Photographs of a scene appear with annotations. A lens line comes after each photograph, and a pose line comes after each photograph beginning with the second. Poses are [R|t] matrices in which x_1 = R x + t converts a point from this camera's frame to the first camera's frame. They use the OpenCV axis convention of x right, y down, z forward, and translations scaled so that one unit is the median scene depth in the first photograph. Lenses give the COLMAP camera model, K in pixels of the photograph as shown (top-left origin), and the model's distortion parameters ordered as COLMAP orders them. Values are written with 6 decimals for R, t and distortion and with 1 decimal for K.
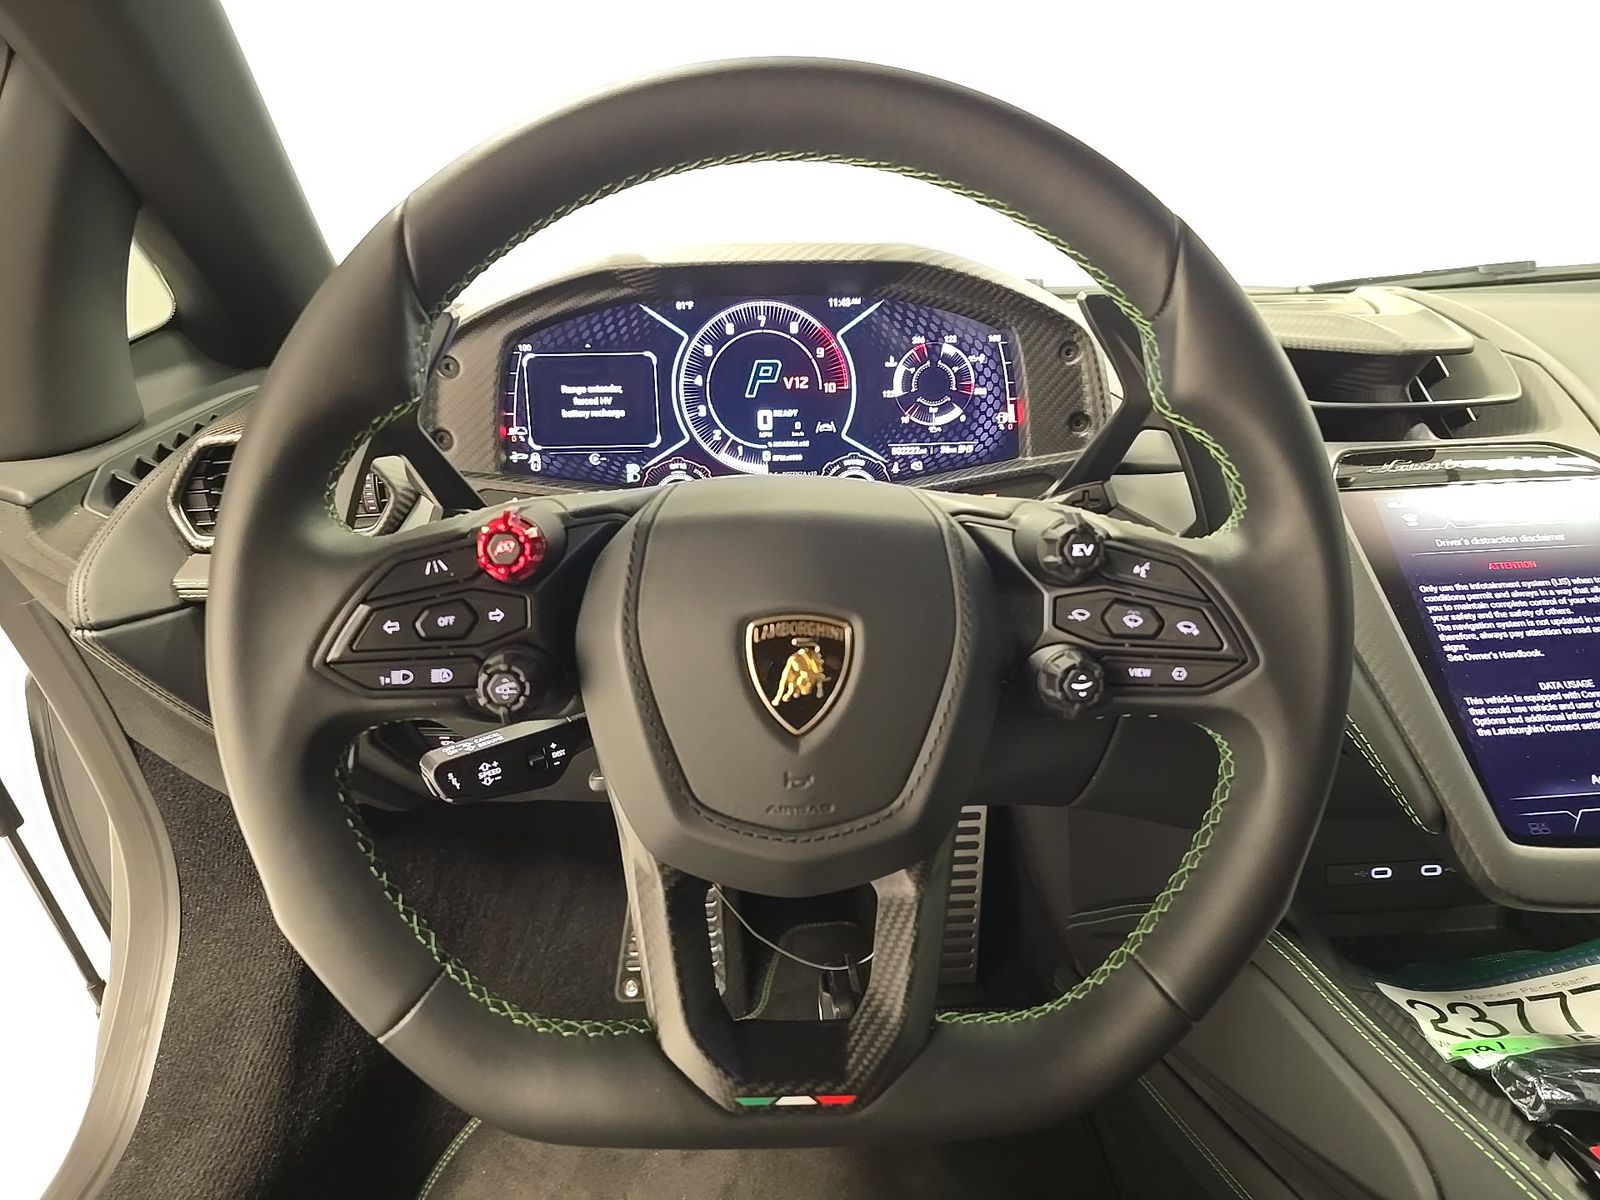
lens RADIAL K [[1089.1, 0, 800.0], [0, 1089.1, 600.0], [0, 0, 1]] dist [0.049209, -0.046756]
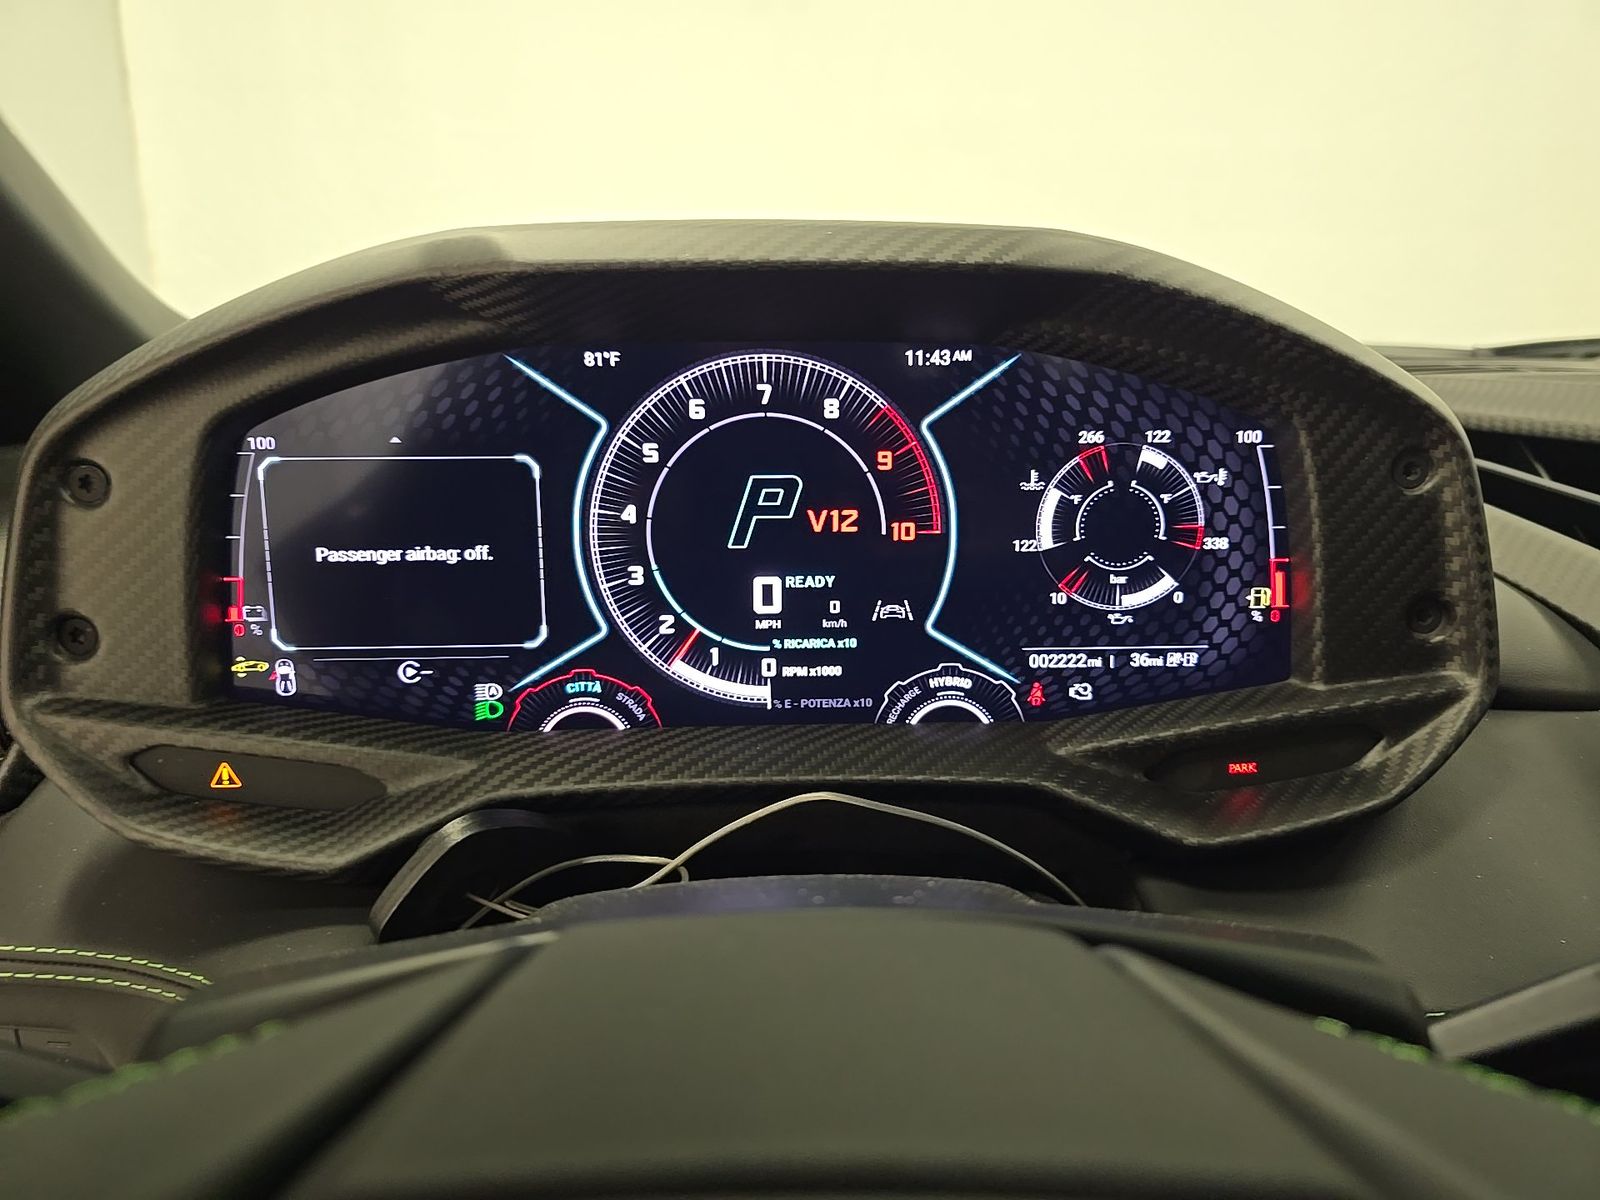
lens RADIAL K [[1073.6, 0, 803.6], [0, 1073.6, 571.7], [0, 0, 1]] dist [0.005506, -0.000691]
pose [[0.999658, 0.018399, -0.018602, -0.007415], [-0.019618, 0.997517, -0.067638, -0.144134], [0.017311, 0.067979, 0.997537, 0.529557]]
